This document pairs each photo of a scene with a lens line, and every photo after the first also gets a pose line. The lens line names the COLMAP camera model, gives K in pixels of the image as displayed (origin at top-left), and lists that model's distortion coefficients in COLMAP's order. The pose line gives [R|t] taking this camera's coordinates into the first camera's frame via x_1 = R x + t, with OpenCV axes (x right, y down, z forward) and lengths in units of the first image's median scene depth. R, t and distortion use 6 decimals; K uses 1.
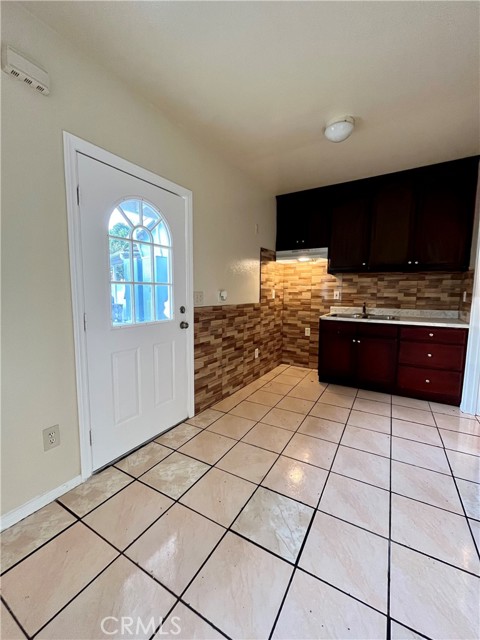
lens RADIAL K [[259.6, 0, 239.9], [0, 259.6, 318.3], [0, 0, 1]] dist [-0.003493, 0.000253]
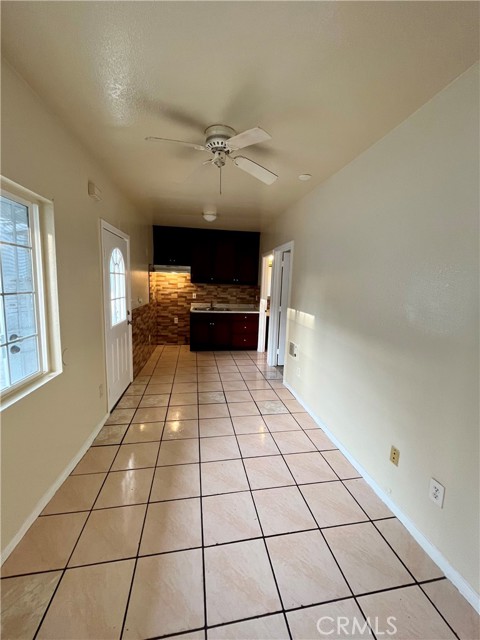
lens RADIAL K [[259.6, 0, 239.9], [0, 259.6, 318.3], [0, 0, 1]] dist [-0.003493, 0.000253]
pose [[0.761368, -0.071014, 0.644419, -0.478487], [0.038089, 0.997166, 0.064884, -0.049598], [-0.647200, -0.024855, 0.761915, -0.411941]]
